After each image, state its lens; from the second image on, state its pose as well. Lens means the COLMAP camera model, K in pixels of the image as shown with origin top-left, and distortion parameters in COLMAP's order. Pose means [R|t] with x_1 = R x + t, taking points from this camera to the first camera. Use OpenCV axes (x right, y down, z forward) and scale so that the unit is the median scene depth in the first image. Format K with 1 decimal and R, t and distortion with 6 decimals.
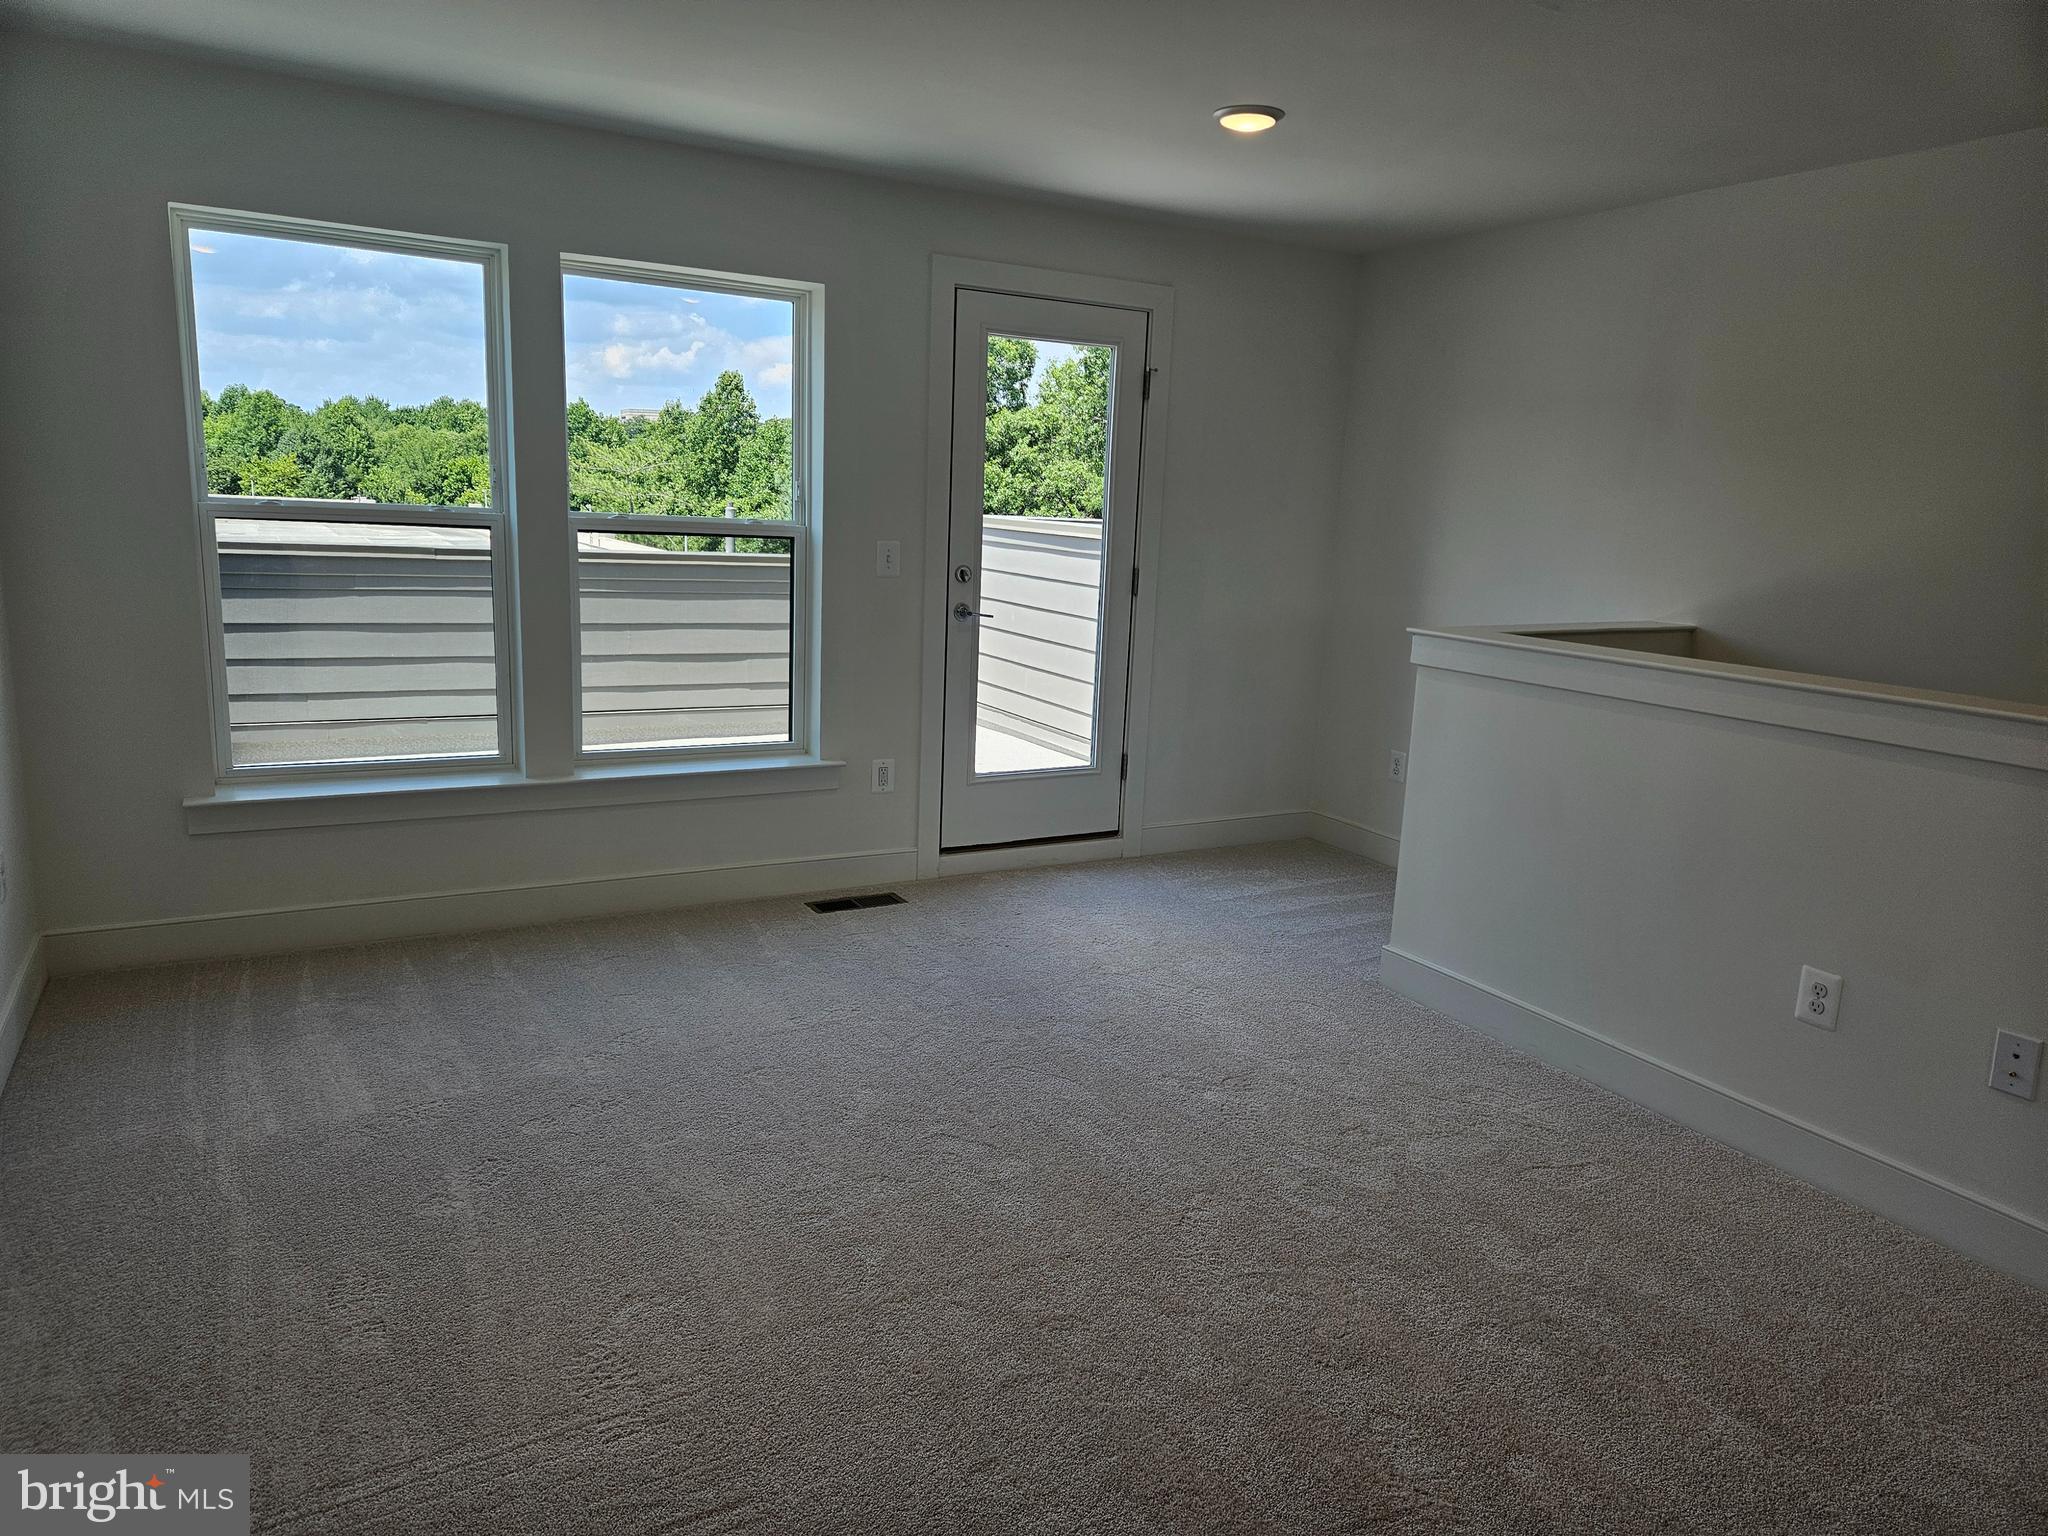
lens RADIAL K [[1377.0, 0, 1021.4], [0, 1377.0, 782.3], [0, 0, 1]] dist [0.085373, -0.002780]
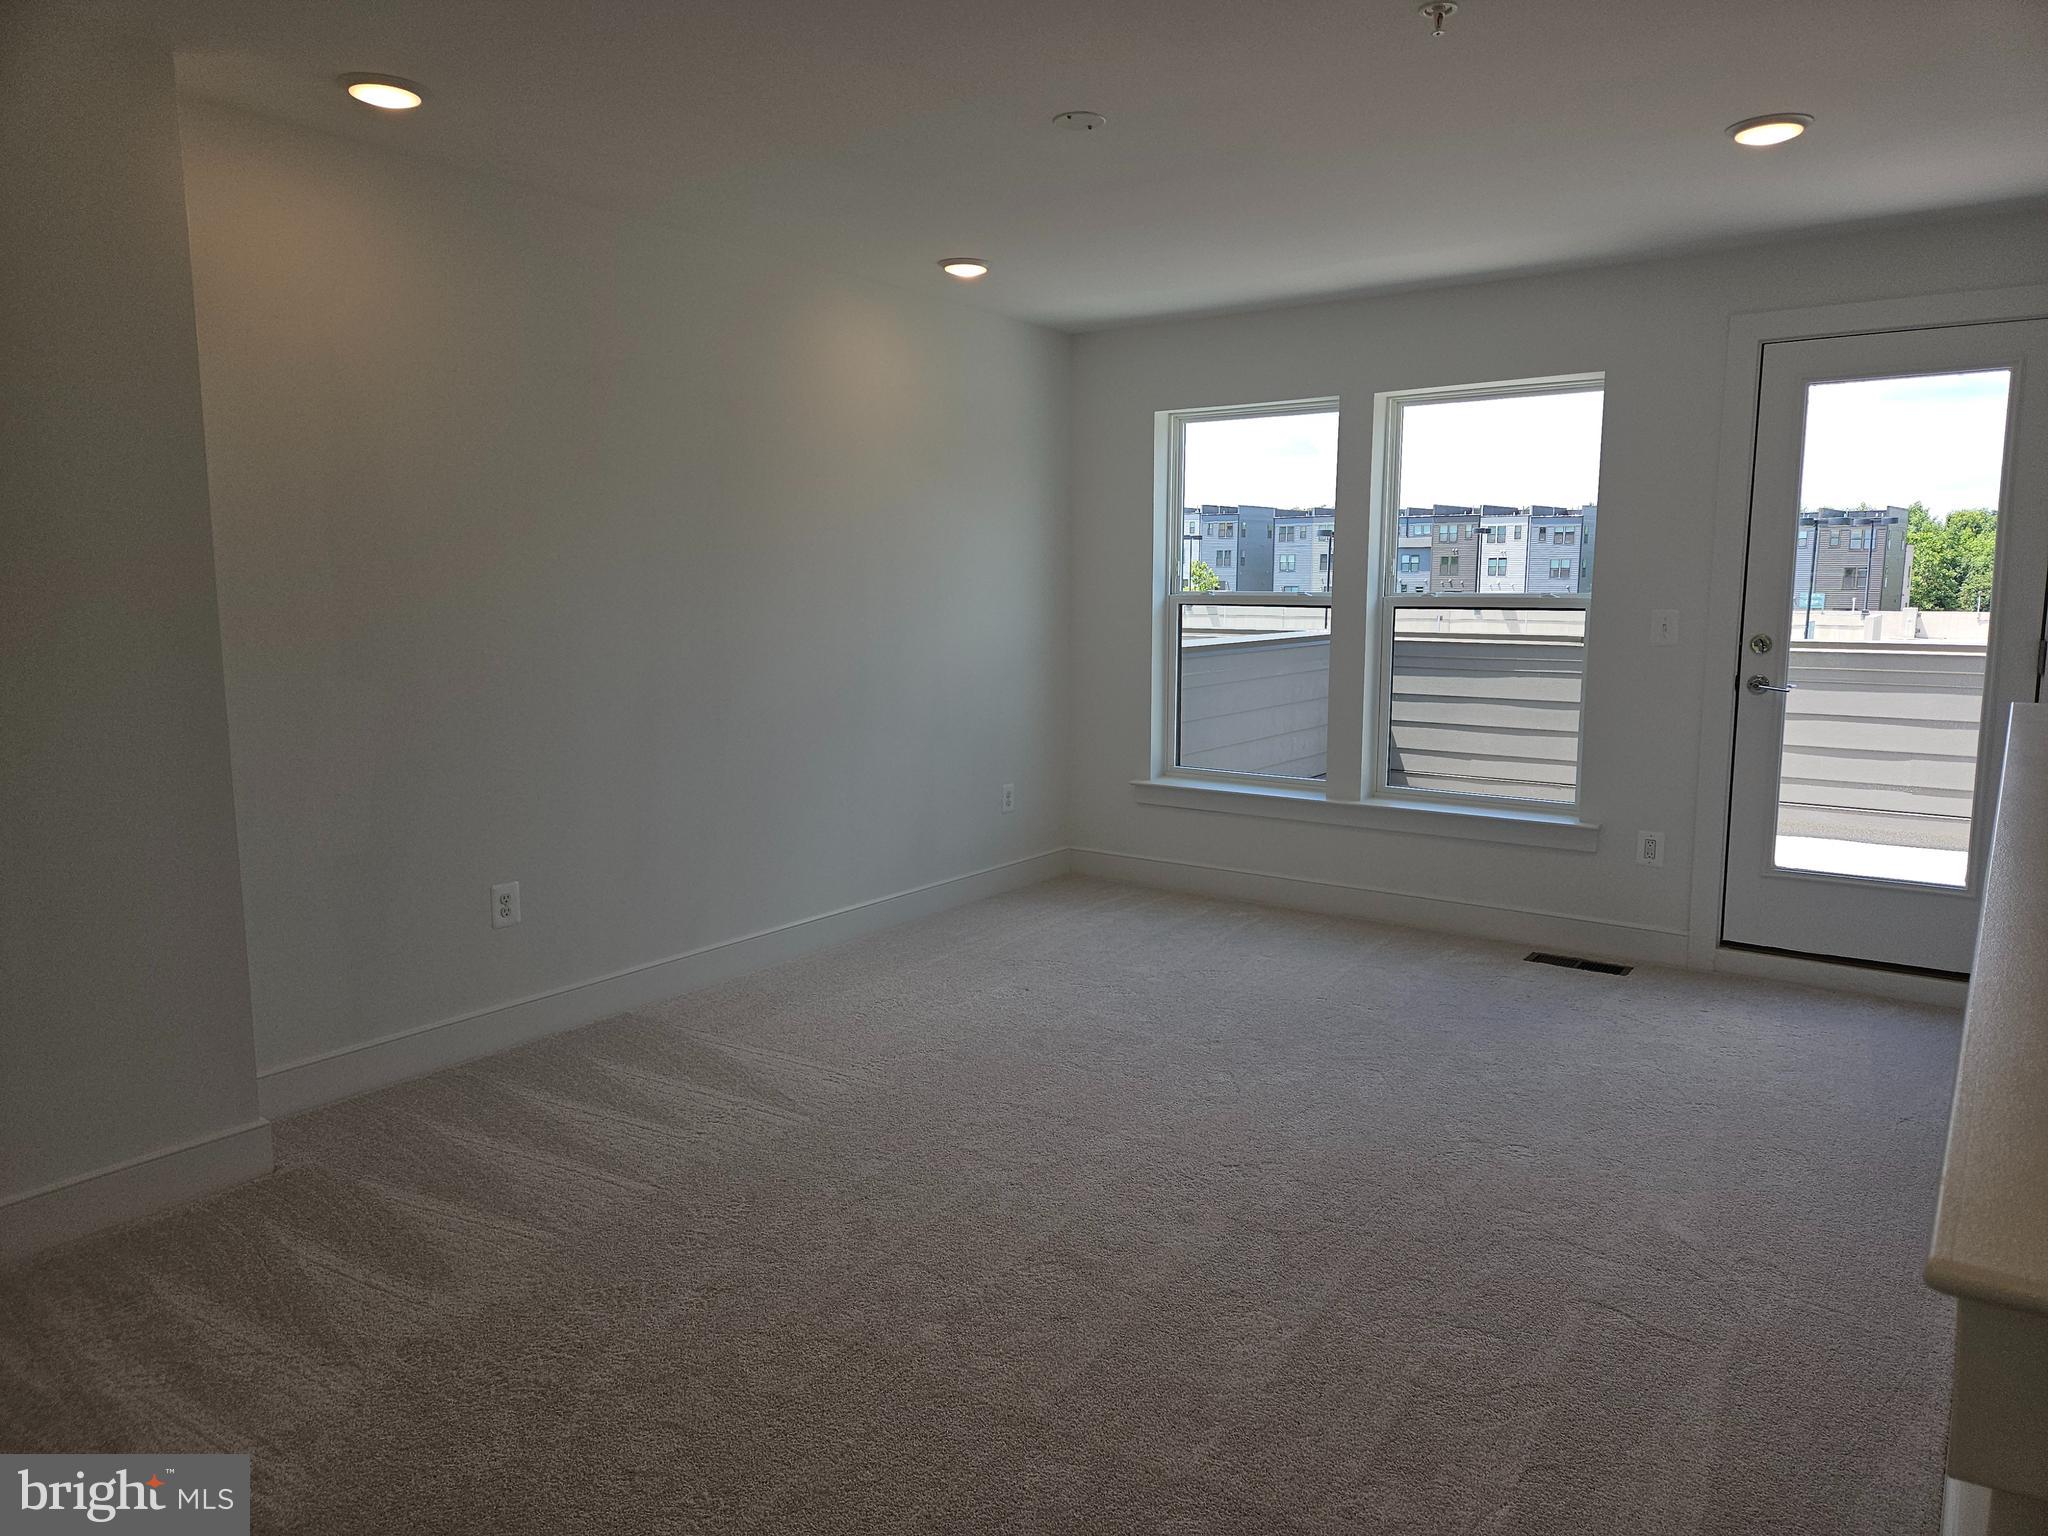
lens RADIAL K [[1377.0, 0, 1014.7], [0, 1377.0, 760.9], [0, 0, 1]] dist [0.085373, -0.002780]
pose [[0.436181, 0.078271, -0.896448, 0.569740], [-0.166268, 0.986067, 0.005195, 0.003739], [0.884365, 0.146784, 0.443118, 0.150137]]
